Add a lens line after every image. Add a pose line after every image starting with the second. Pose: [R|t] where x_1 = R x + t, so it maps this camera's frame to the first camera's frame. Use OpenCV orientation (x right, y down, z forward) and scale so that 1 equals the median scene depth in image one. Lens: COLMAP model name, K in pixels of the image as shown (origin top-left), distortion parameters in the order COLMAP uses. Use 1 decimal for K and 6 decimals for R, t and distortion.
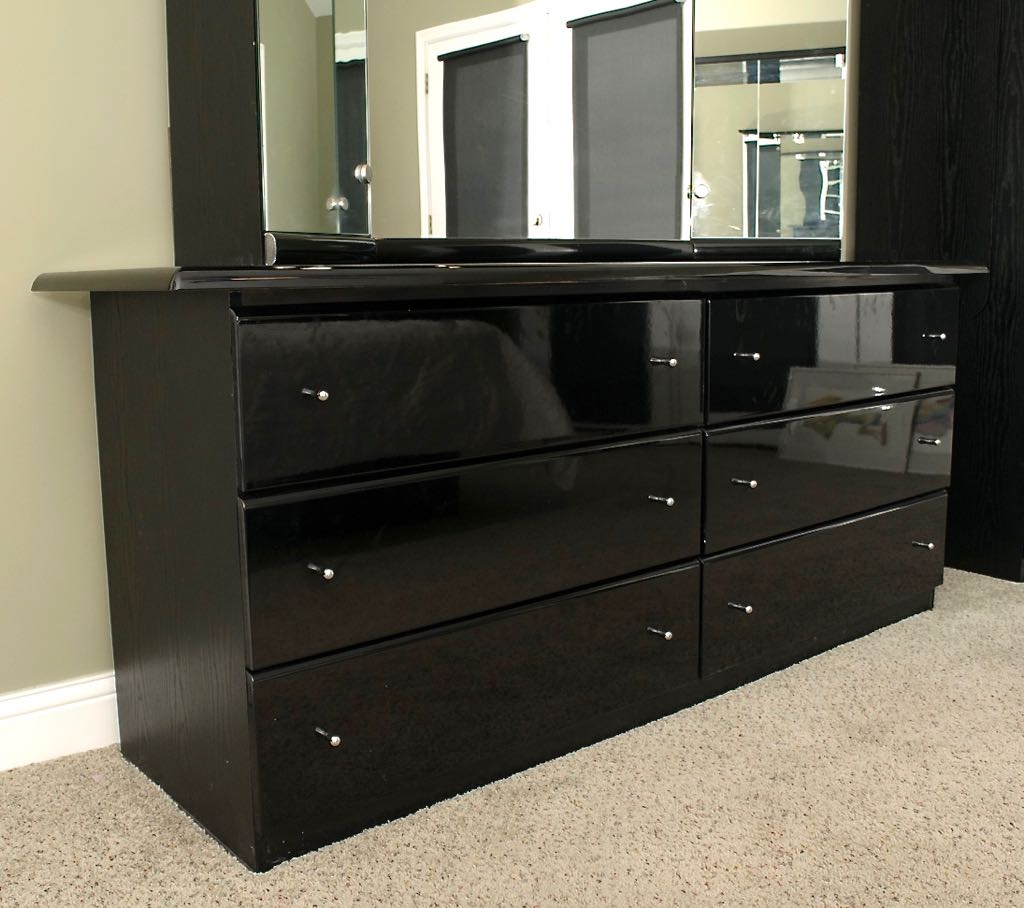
lens RADIAL K [[1176.6, 0, 508.2], [0, 1176.6, 477.4], [0, 0, 1]] dist [-0.155705, 0.261931]
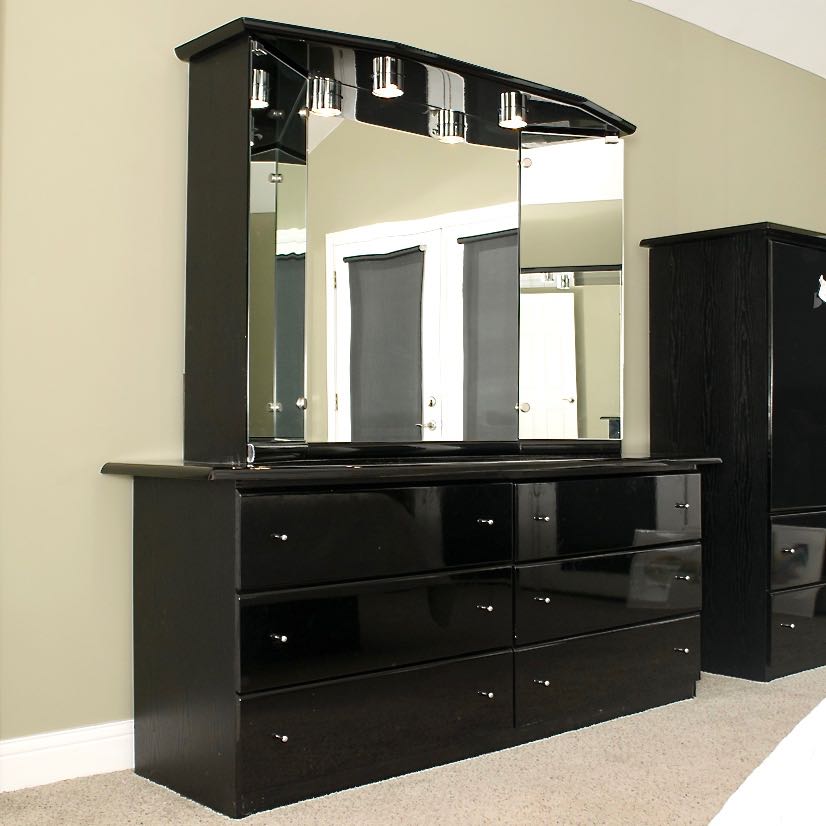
lens RADIAL K [[1184.6, 0, 413.0], [0, 1184.6, 413.0], [0, 0, 1]] dist [-0.118431, 0.009009]
pose [[0.999974, 0.006875, 0.002293, 0.033505], [-0.006292, 0.980609, -0.195874, 0.094462], [-0.003596, 0.195854, 0.980626, -0.804513]]
